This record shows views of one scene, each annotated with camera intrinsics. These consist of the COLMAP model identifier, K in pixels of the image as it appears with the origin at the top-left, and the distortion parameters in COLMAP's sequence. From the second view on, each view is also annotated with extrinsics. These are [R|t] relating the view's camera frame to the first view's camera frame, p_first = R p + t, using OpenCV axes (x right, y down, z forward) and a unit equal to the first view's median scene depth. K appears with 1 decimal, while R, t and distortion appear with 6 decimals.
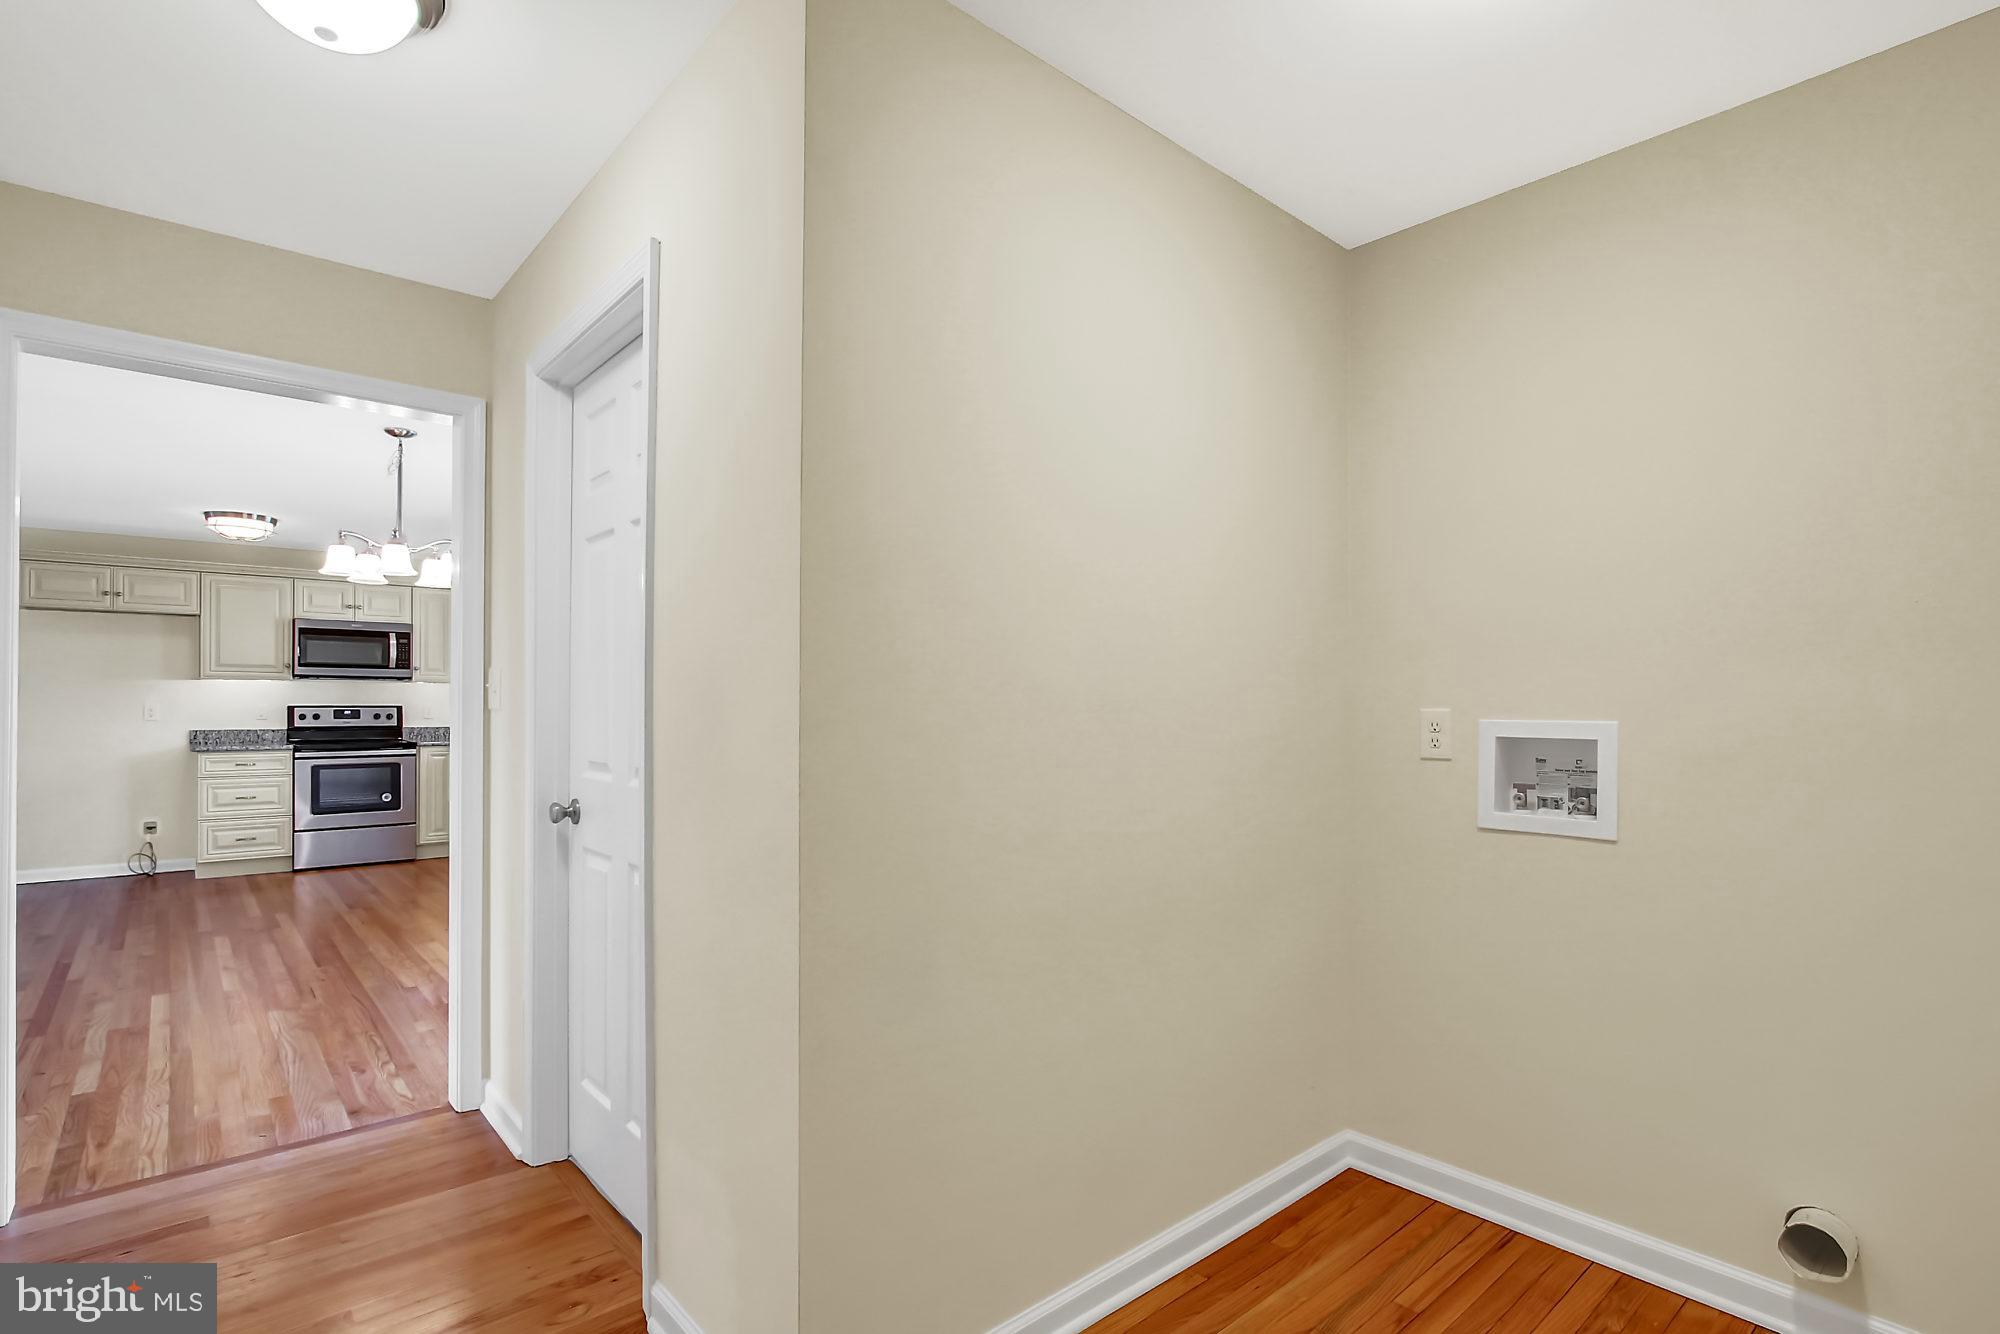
lens RADIAL K [[958.3, 0, 1001.5], [0, 958.3, 698.5], [0, 0, 1]] dist [0.000690, 0.000546]
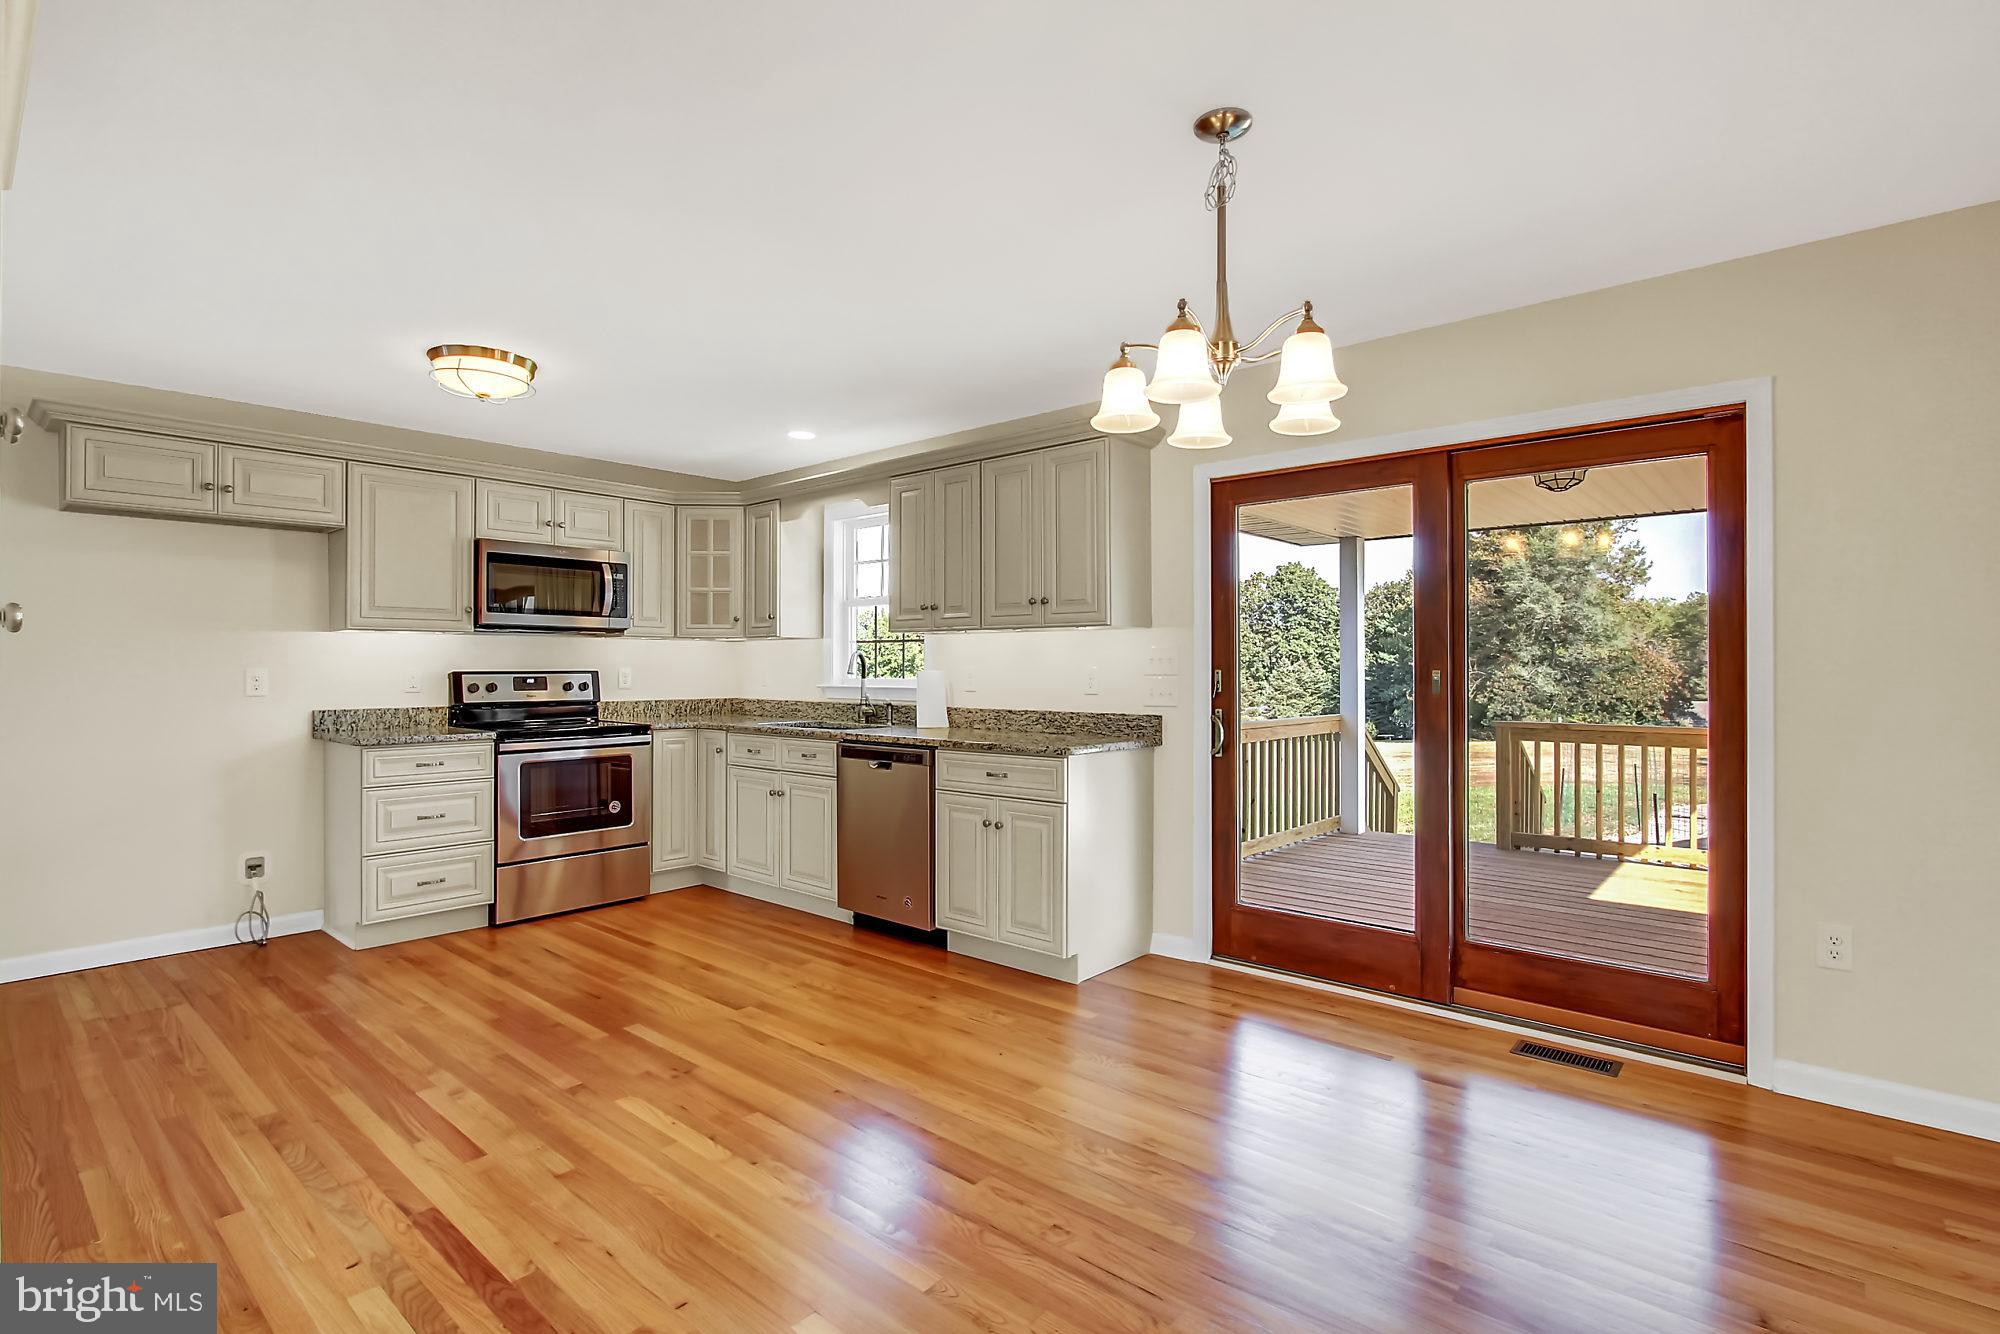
lens RADIAL K [[955.7, 0, 1000.0], [0, 955.7, 667.0], [0, 0, 1]] dist [-0.010887, 0.005566]
pose [[0.992091, -0.005077, 0.125421, -0.468742], [0.004335, 0.999971, 0.006185, 0.001988], [-0.125449, -0.005592, 0.992084, 0.312199]]
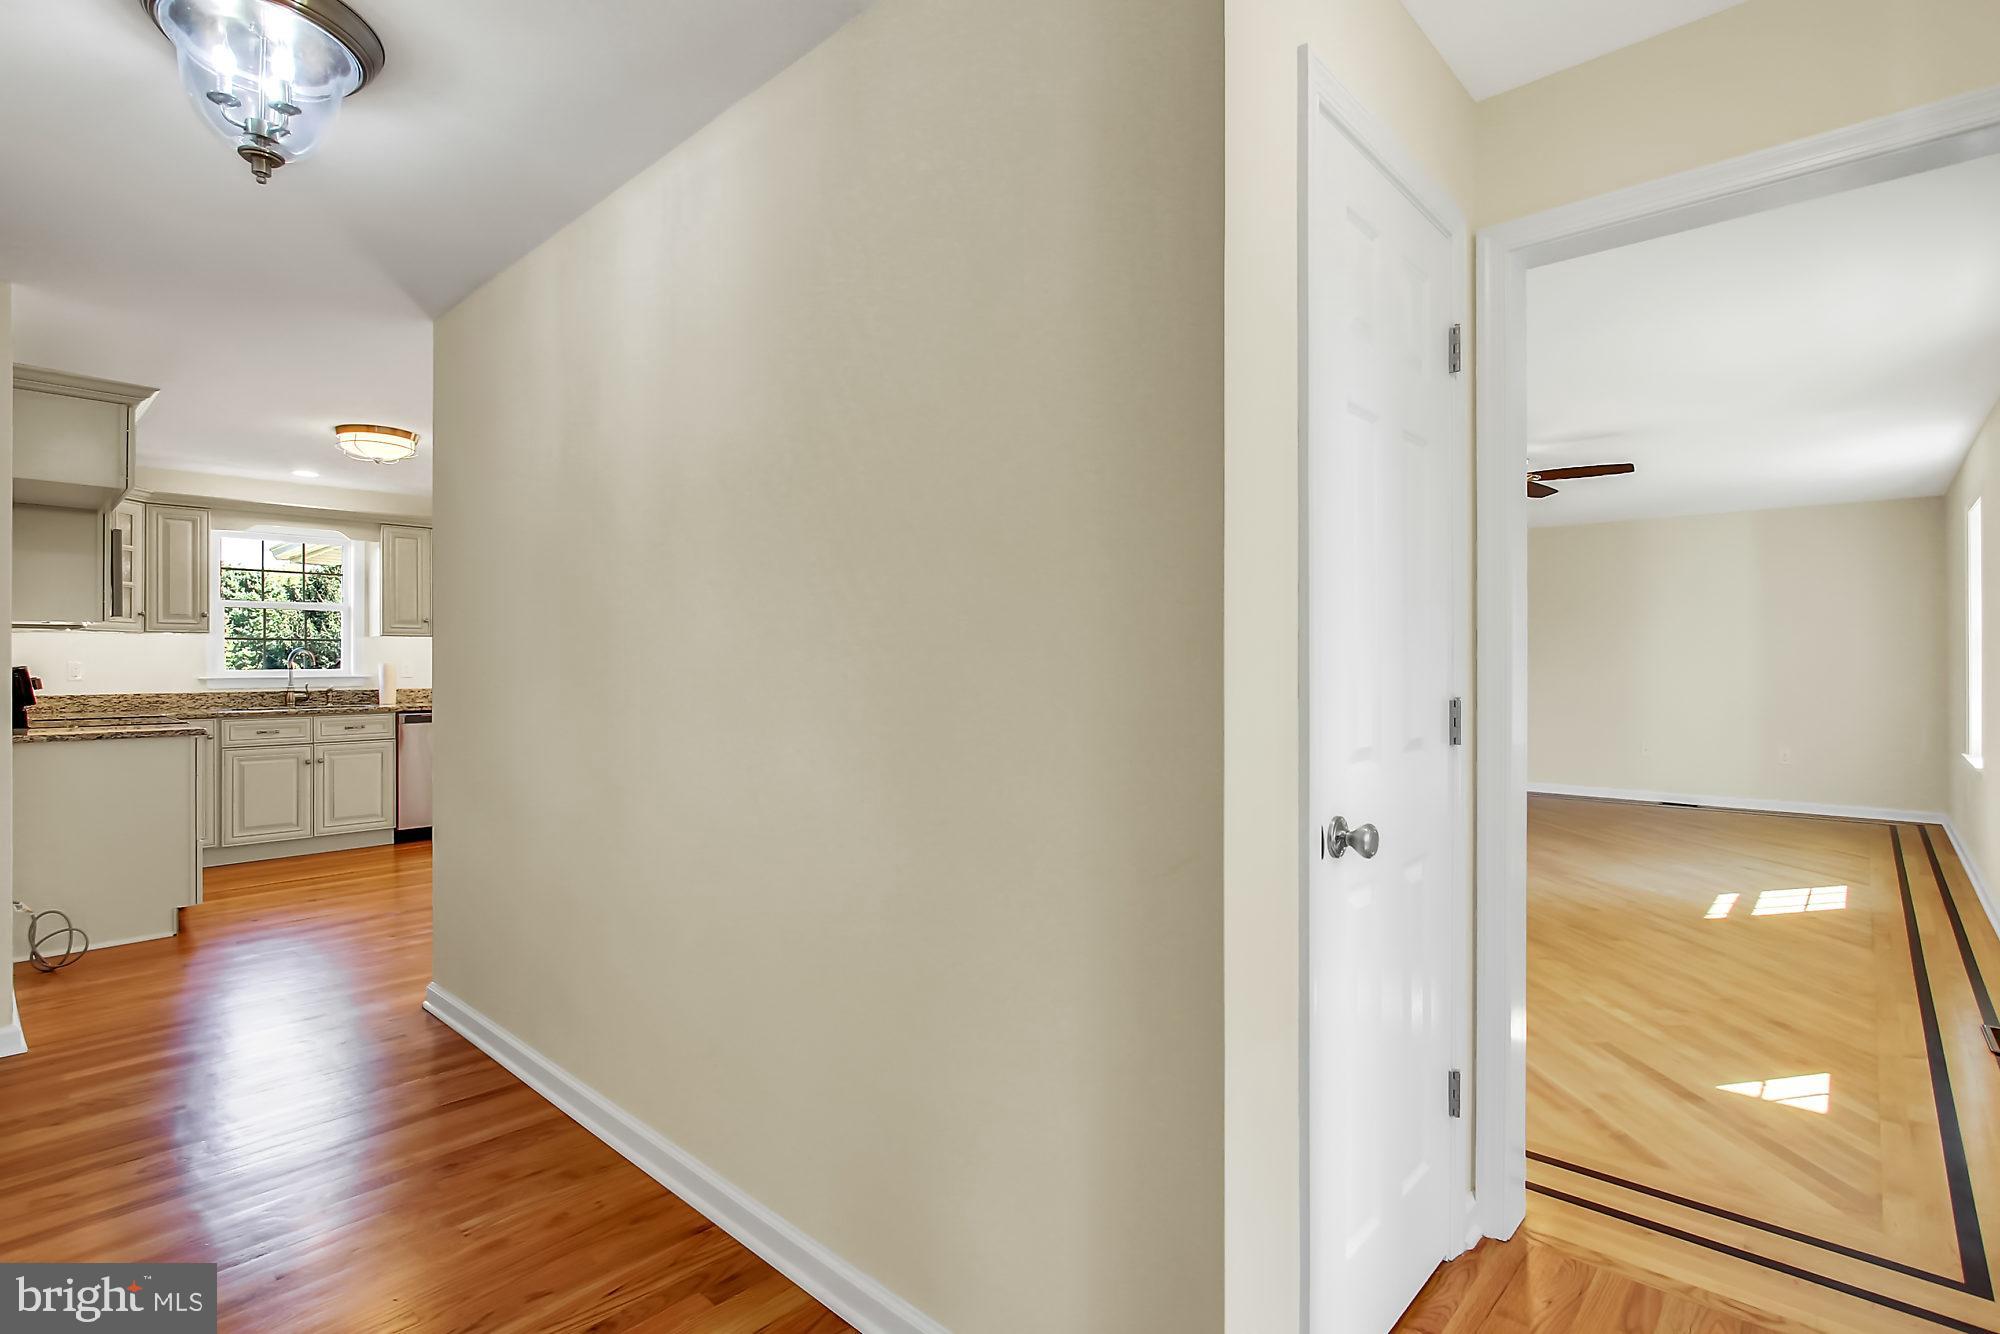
lens RADIAL K [[955.7, 0, 1000.0], [0, 955.7, 667.0], [0, 0, 1]] dist [-0.010887, 0.005566]
pose [[-0.109453, -0.008802, 0.993953, -1.423351], [-0.003051, 0.999959, 0.008519, 0.002137], [-0.993987, -0.002100, -0.109476, 0.487658]]
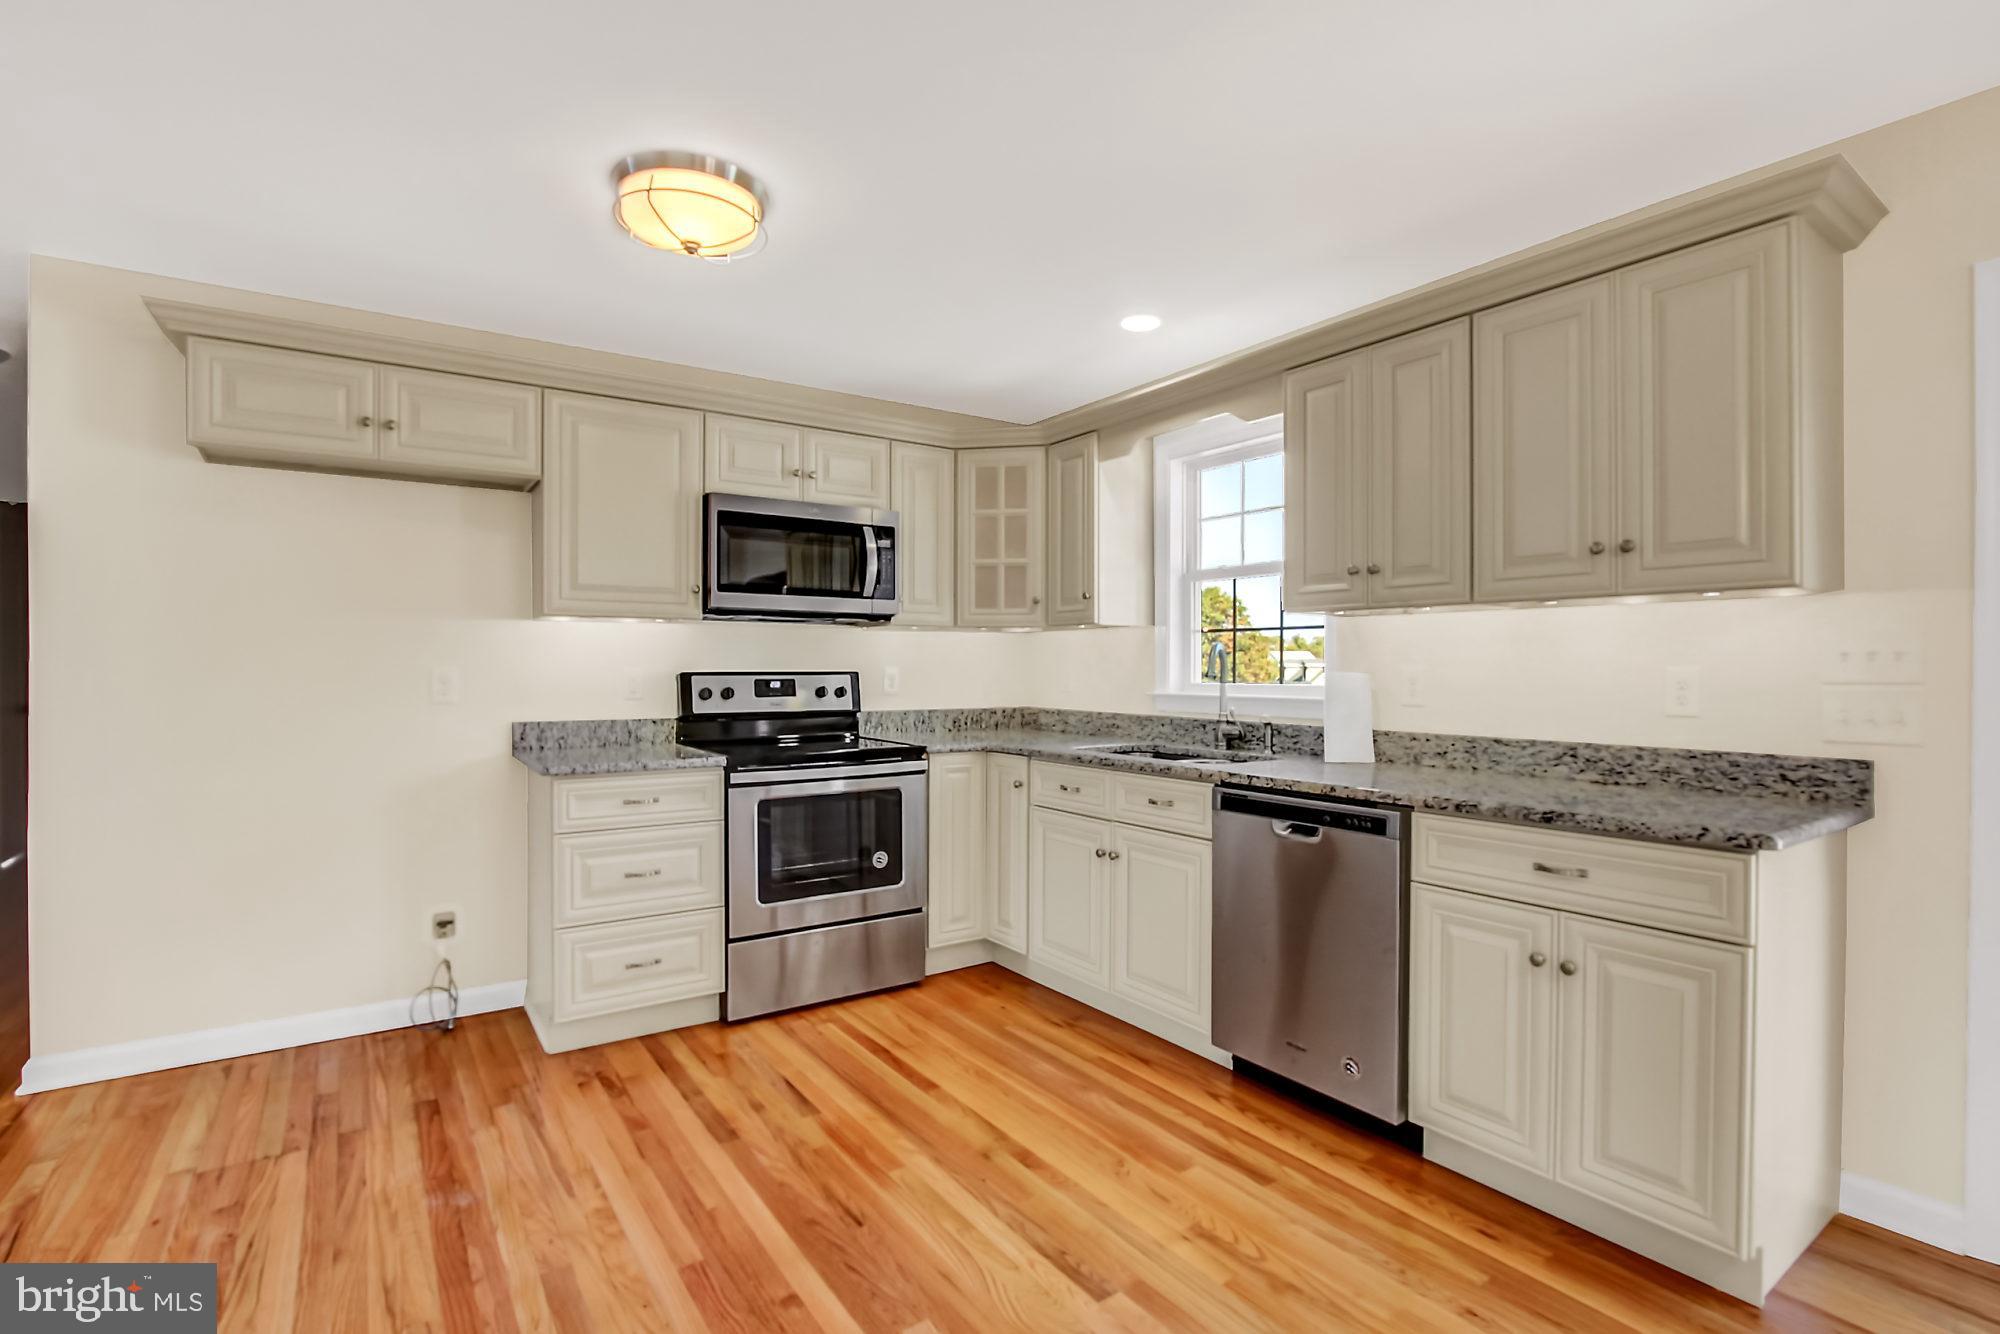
lens RADIAL K [[938.7, 0, 1000.0], [0, 938.7, 667.0], [0, 0, 1]] dist [-0.002701, 0.000002]
pose [[0.992694, -0.003642, -0.120601, -0.536469], [0.004322, 0.999976, 0.005376, 0.002956], [0.120579, -0.005858, 0.992686, 0.549023]]
